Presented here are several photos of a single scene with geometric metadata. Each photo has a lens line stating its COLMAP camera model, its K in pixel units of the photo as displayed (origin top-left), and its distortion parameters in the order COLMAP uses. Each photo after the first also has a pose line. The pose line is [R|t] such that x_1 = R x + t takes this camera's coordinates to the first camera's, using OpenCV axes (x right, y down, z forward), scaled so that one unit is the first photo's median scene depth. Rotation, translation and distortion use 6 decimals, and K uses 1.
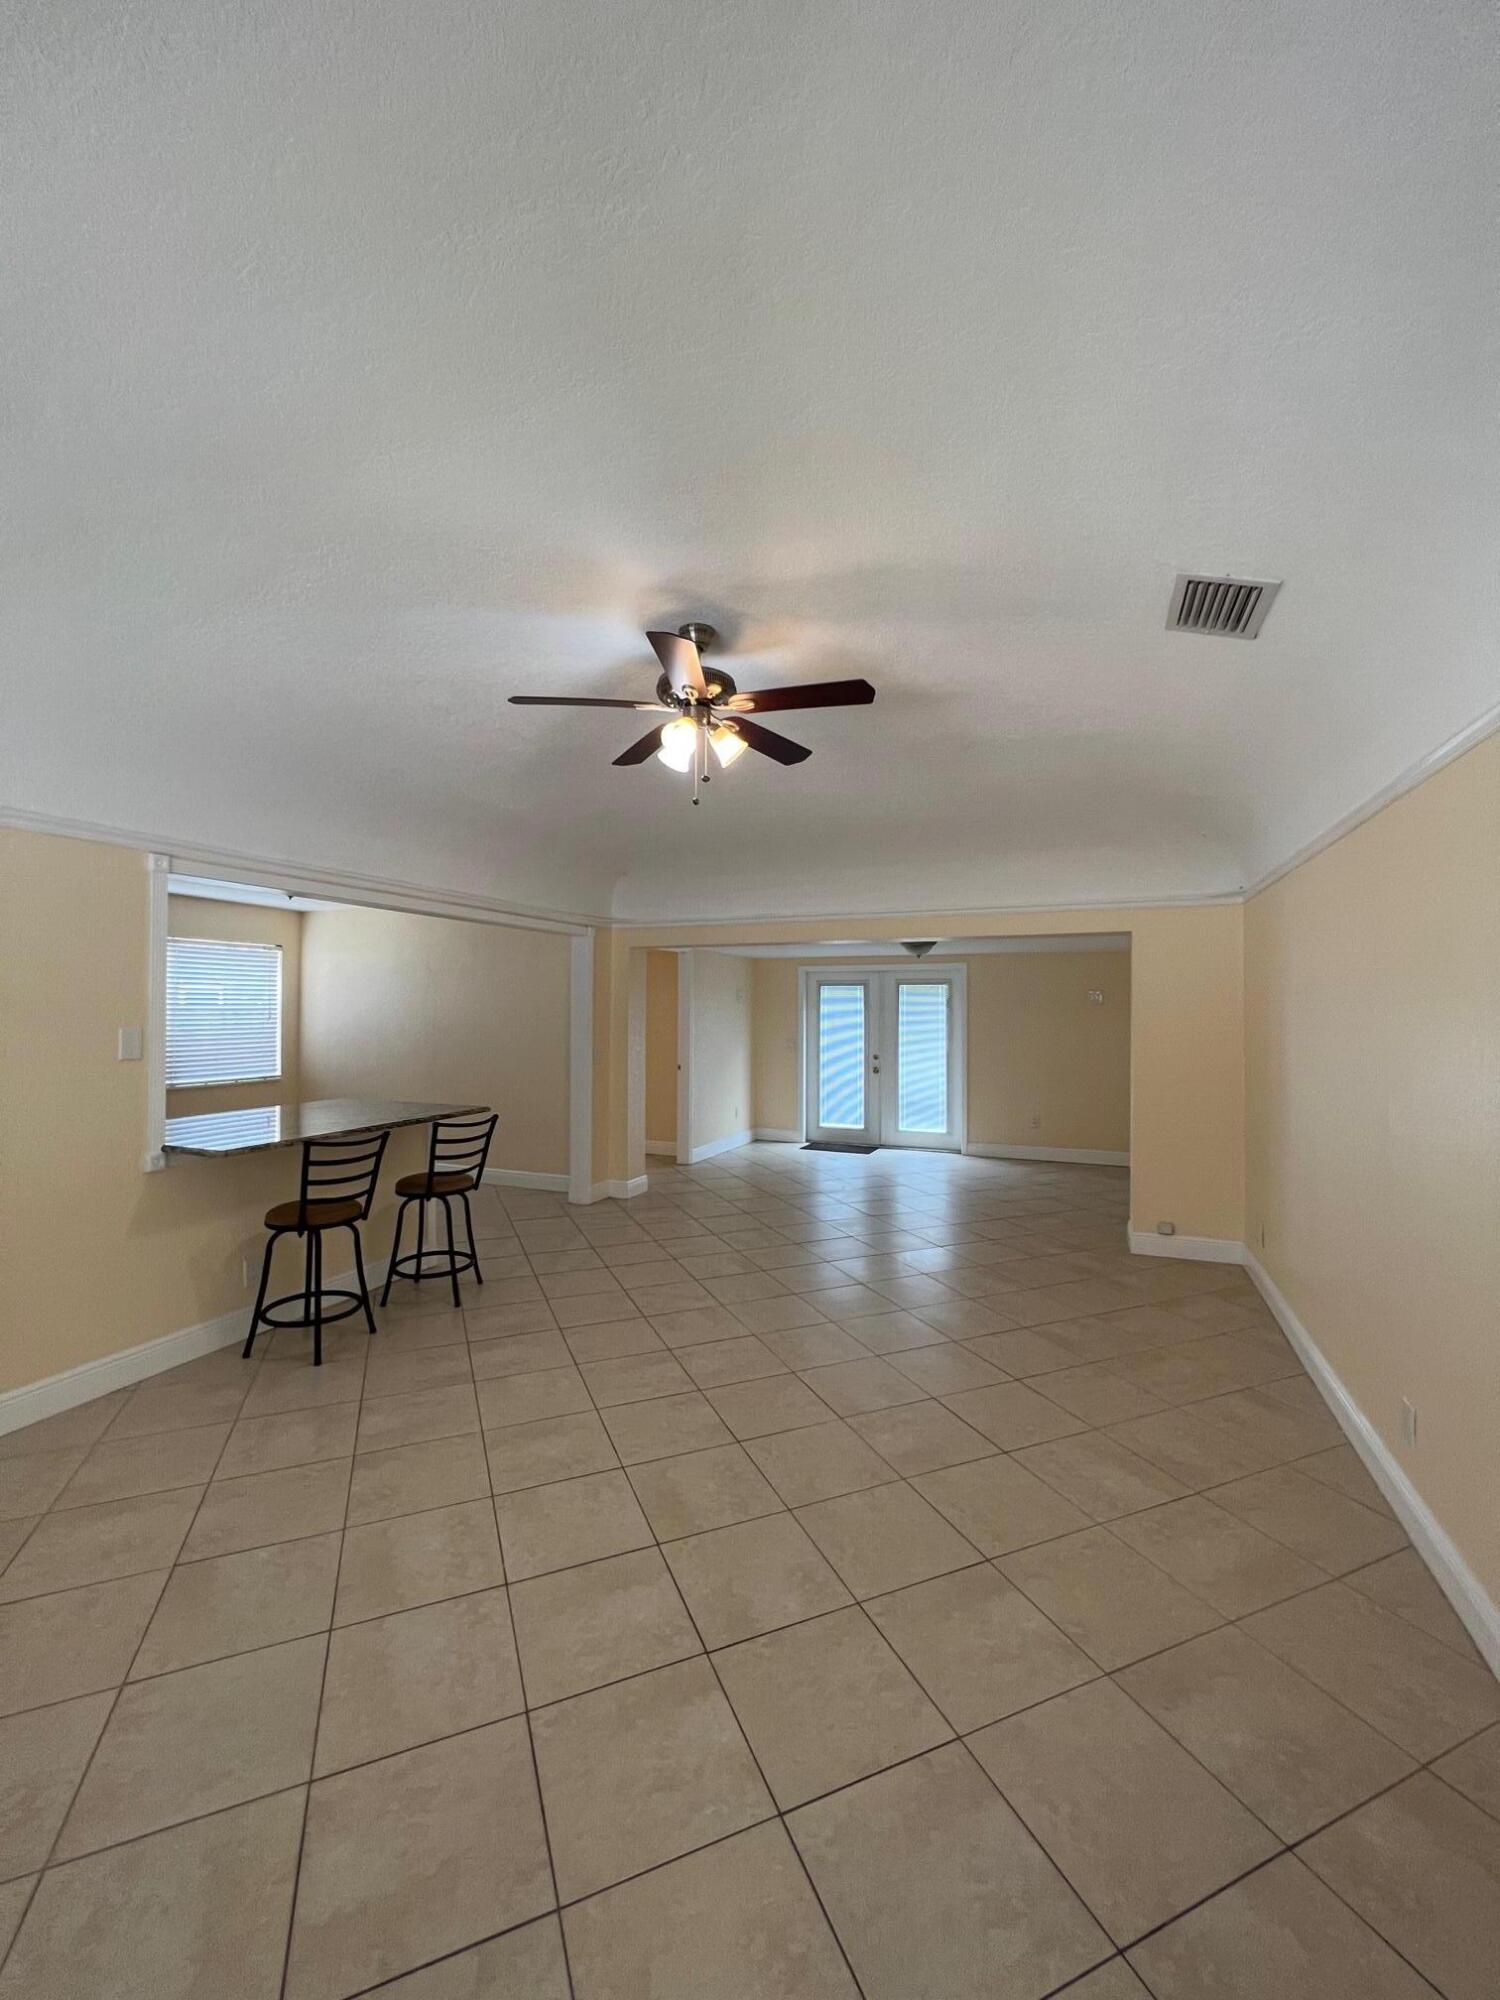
lens RADIAL K [[806.7, 0, 747.7], [0, 806.7, 995.1], [0, 0, 1]] dist [0.002057, -0.000224]
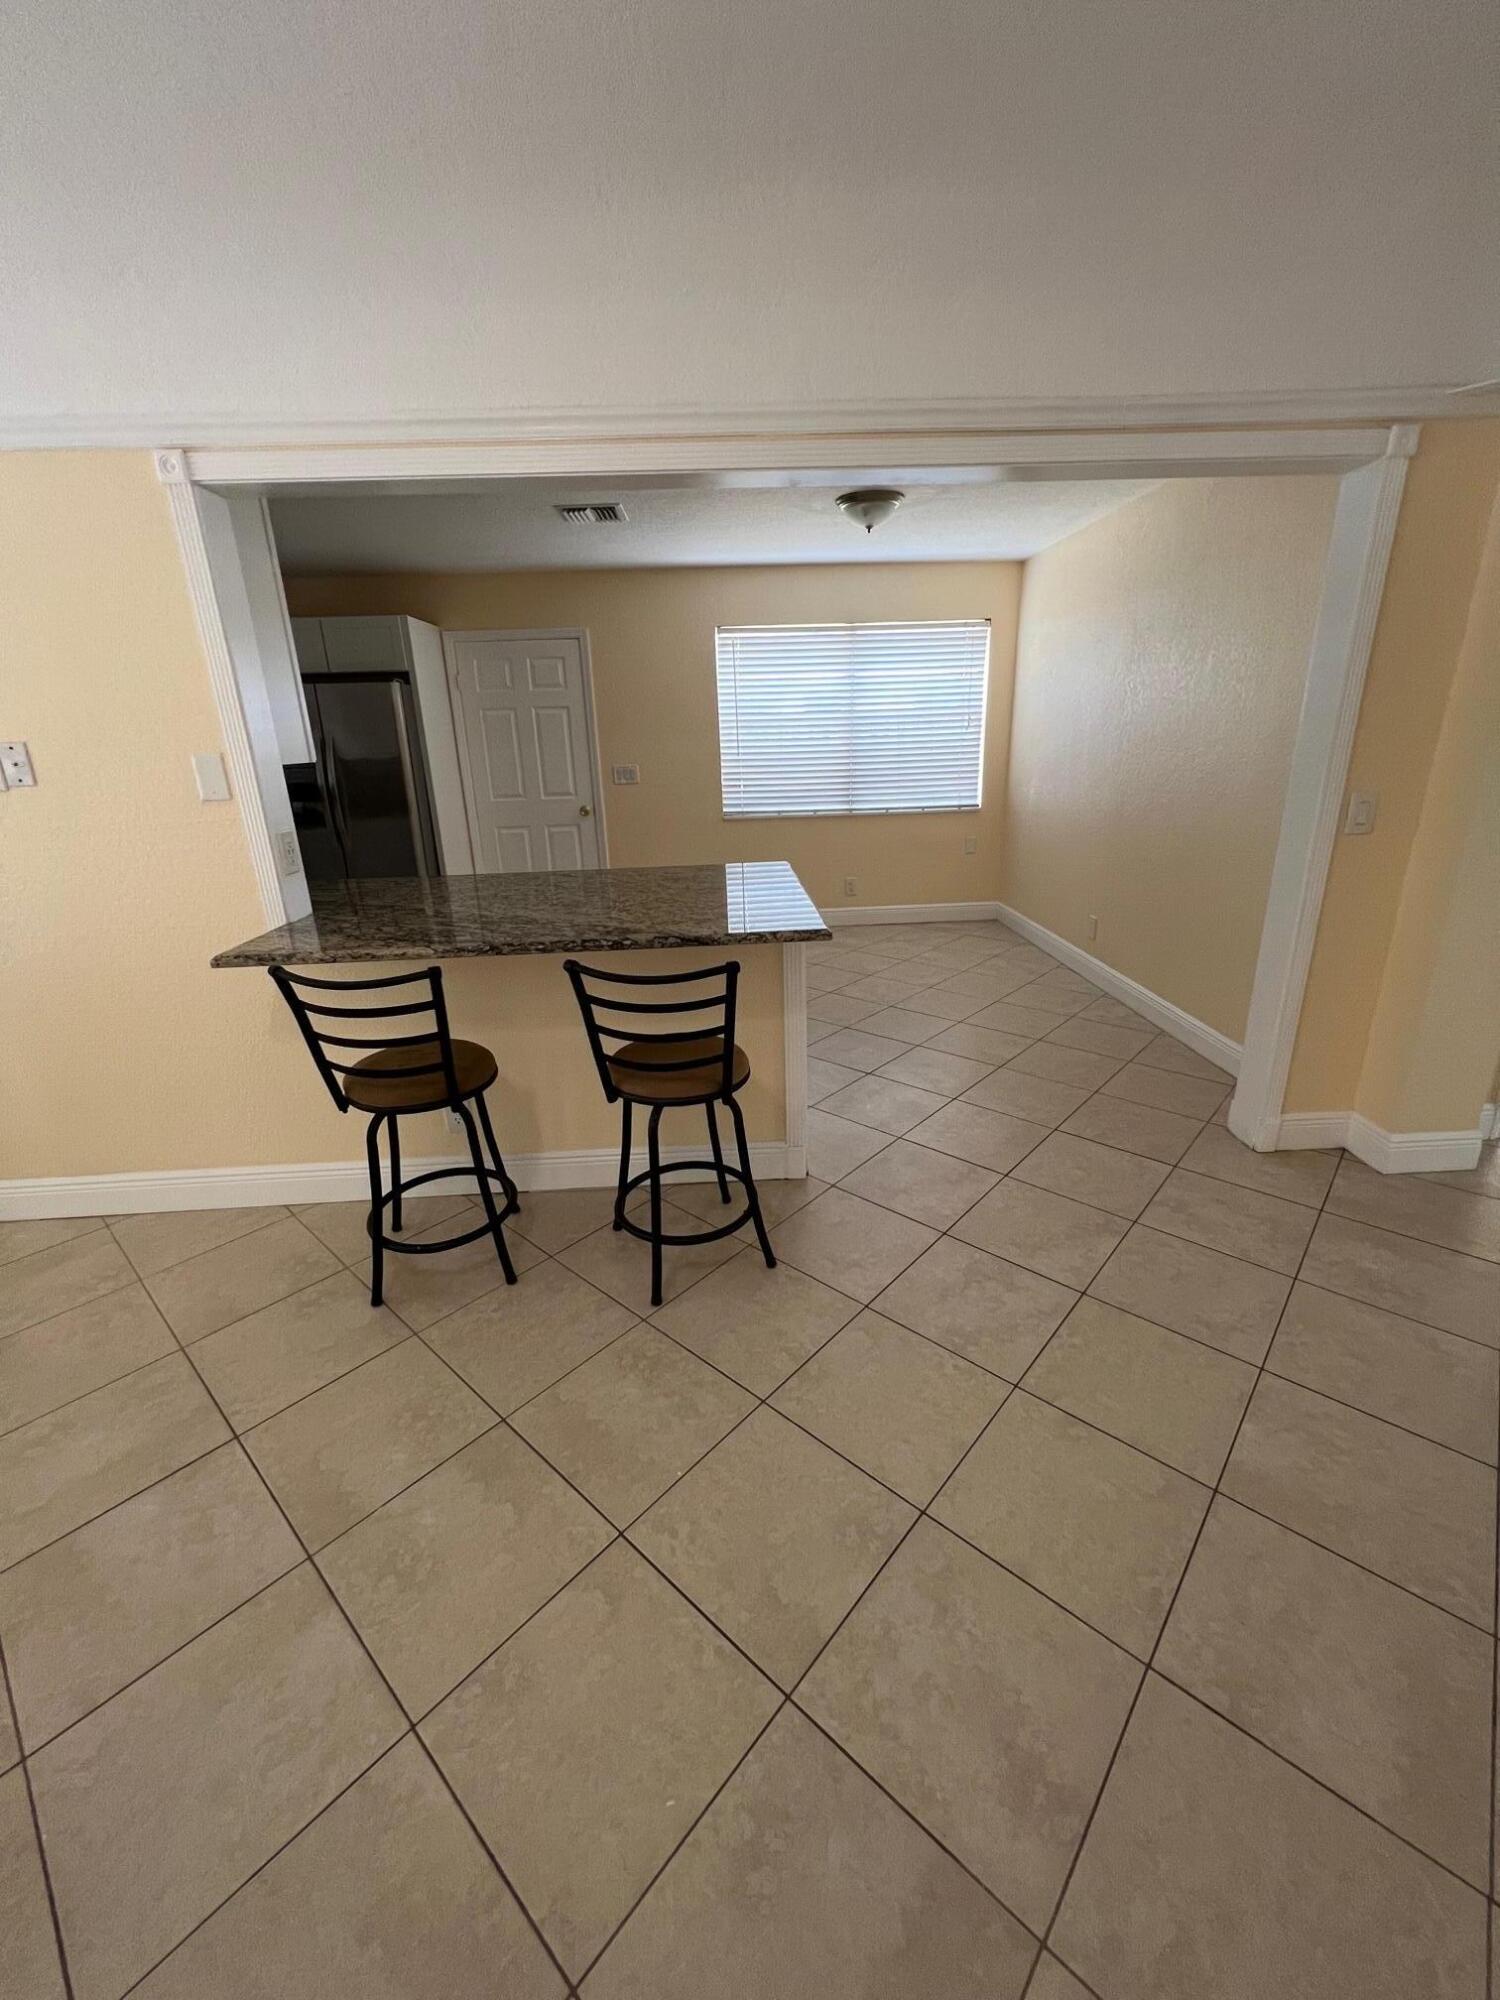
lens RADIAL K [[806.7, 0, 745.6], [0, 806.7, 993.8], [0, 0, 1]] dist [0.002057, -0.000224]
pose [[0.428608, 0.265050, -0.863738, 0.085466], [0.049607, 0.947656, 0.315417, 0.042937], [0.902128, -0.178037, 0.393024, 1.149330]]
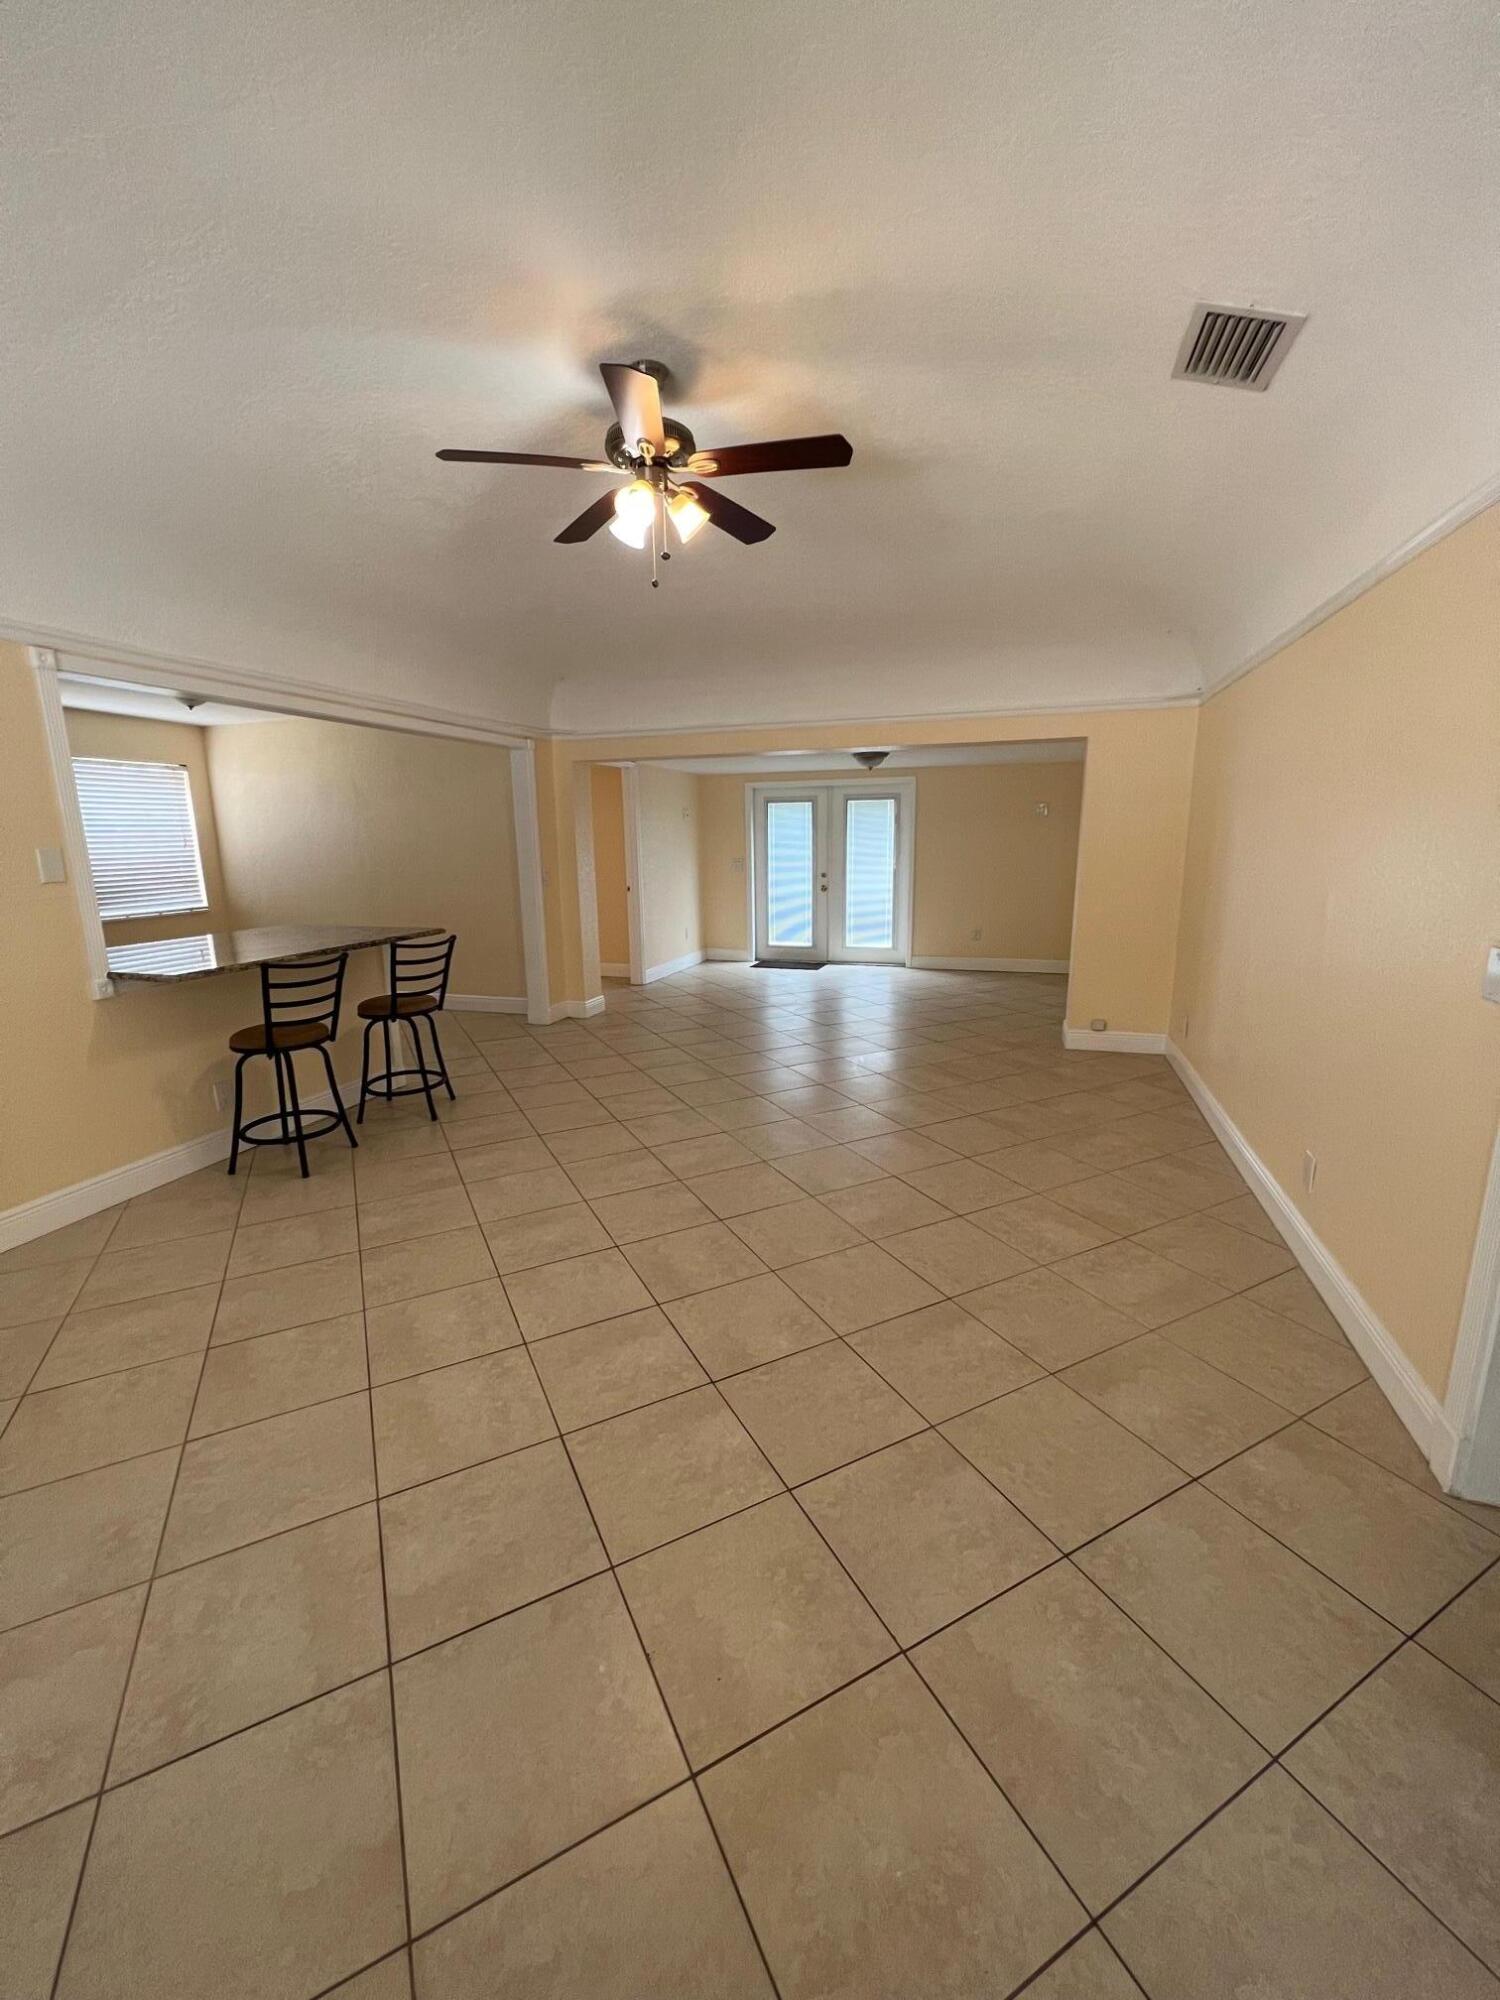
lens RADIAL K [[804.1, 0, 748.1], [0, 804.1, 999.1], [0, 0, 1]] dist [0.000026, 0.000681]
pose [[0.996722, -0.032522, 0.074080, -0.039974], [0.015573, 0.975646, 0.218798, 0.020583], [-0.079391, -0.216928, 0.972954, 0.002128]]
